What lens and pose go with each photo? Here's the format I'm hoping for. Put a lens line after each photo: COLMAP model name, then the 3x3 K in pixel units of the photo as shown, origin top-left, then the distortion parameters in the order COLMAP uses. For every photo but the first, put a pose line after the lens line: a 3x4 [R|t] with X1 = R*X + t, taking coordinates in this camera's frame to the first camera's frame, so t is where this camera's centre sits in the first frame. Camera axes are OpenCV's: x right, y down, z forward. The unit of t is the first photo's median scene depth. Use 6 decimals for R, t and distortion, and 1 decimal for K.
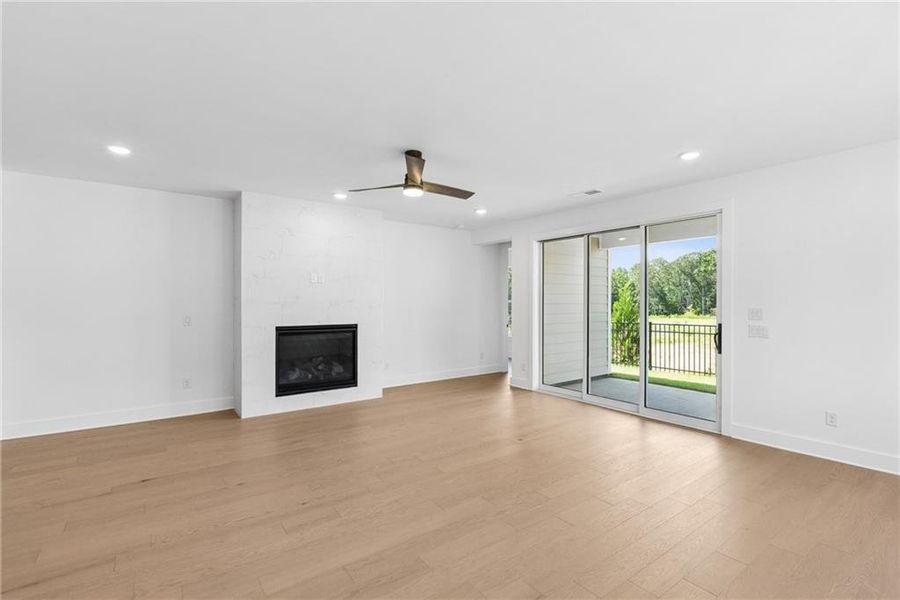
lens RADIAL K [[416.4, 0, 453.0], [0, 416.4, 304.2], [0, 0, 1]] dist [-0.006110, 0.001768]
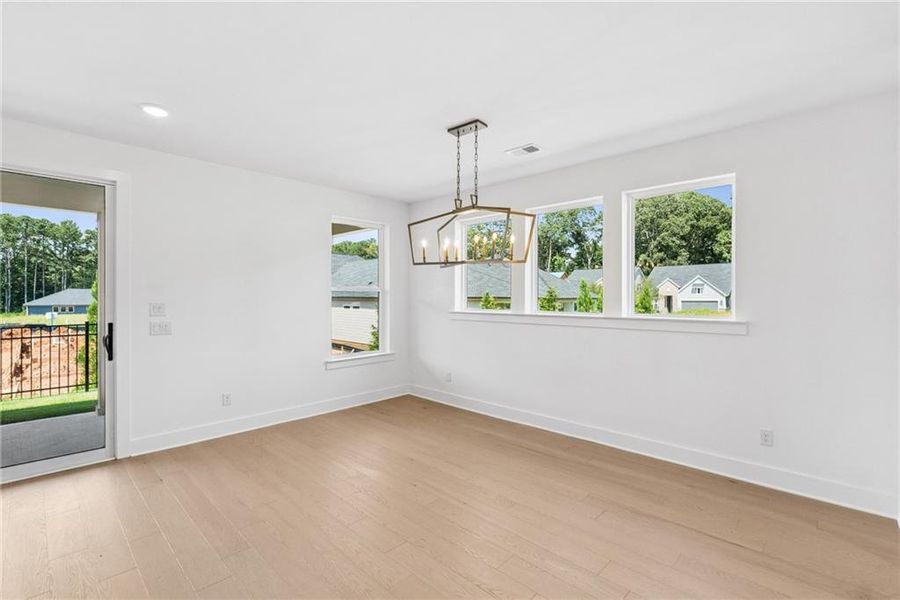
lens RADIAL K [[416.4, 0, 451.5], [0, 416.4, 299.0], [0, 0, 1]] dist [-0.006110, 0.001768]
pose [[-0.164482, -0.005123, 0.986367, -0.203023], [0.003023, 0.999979, 0.005698, -0.001672], [-0.986375, 0.003918, -0.164463, 0.380563]]
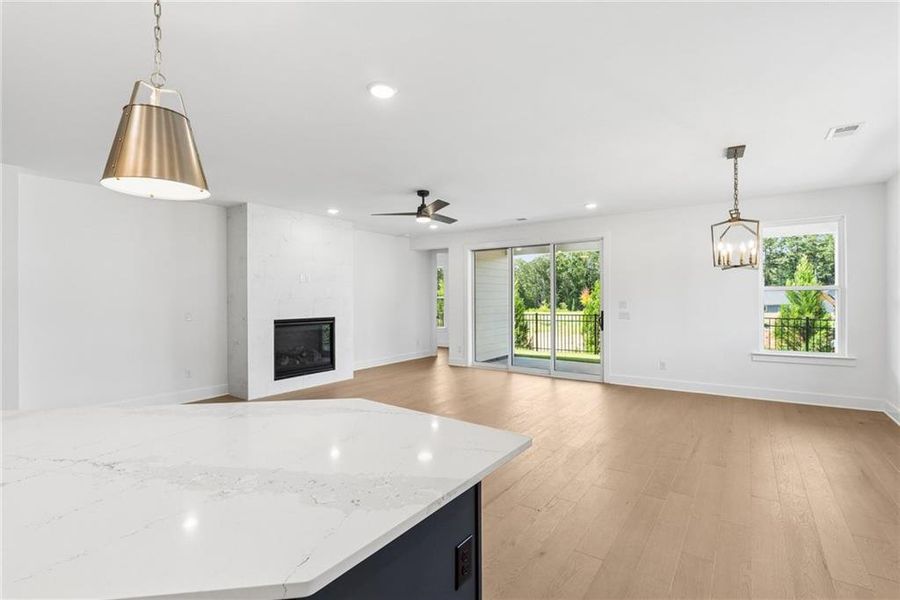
lens RADIAL K [[416.4, 0, 451.8], [0, 416.4, 299.4], [0, 0, 1]] dist [-0.006110, 0.001768]
pose [[0.952017, -0.006502, 0.305975, -0.286383], [0.007313, 0.999972, -0.001506, 0.001741], [-0.305957, 0.003671, 0.952038, -0.238468]]
